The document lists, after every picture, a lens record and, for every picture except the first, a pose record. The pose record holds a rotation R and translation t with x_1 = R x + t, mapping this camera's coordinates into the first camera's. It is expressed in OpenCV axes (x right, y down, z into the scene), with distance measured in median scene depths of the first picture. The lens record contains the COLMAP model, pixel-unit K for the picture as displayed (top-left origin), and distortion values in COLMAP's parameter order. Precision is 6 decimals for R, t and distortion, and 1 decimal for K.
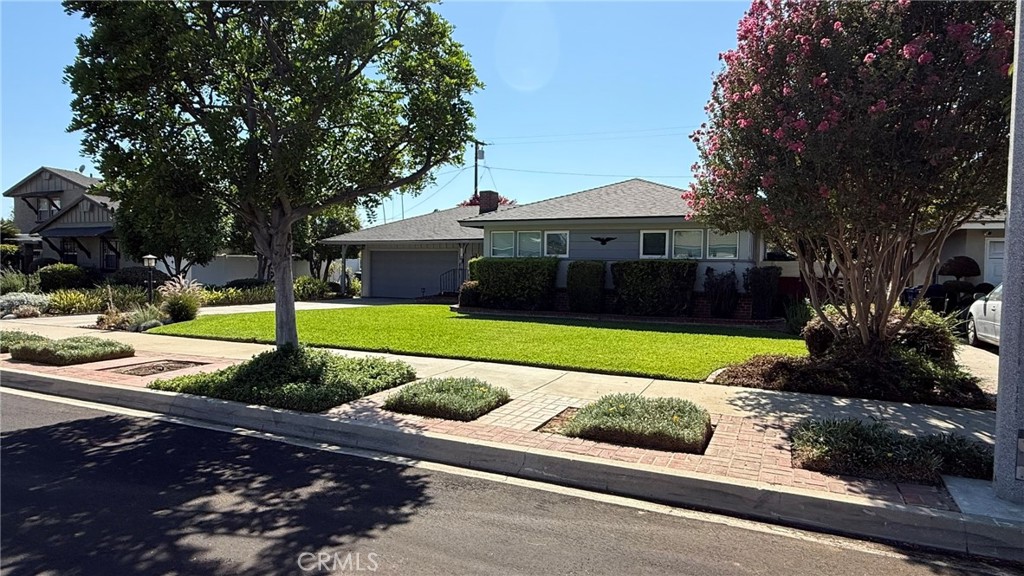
lens RADIAL K [[600.1, 0, 510.8], [0, 600.1, 287.5], [0, 0, 1]] dist [-0.007296, -0.000395]
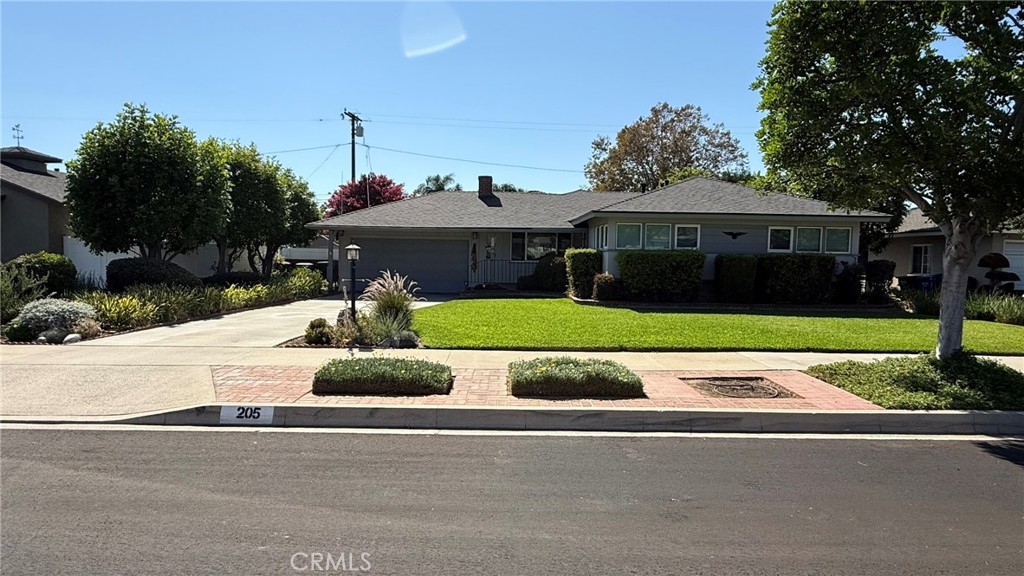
lens RADIAL K [[600.1, 0, 511.2], [0, 600.1, 288.5], [0, 0, 1]] dist [-0.007296, -0.000395]
pose [[0.896951, -0.021151, 0.441623, -0.672383], [0.010249, 0.999581, 0.027059, -0.015632], [-0.442011, -0.019744, 0.896792, 0.211722]]
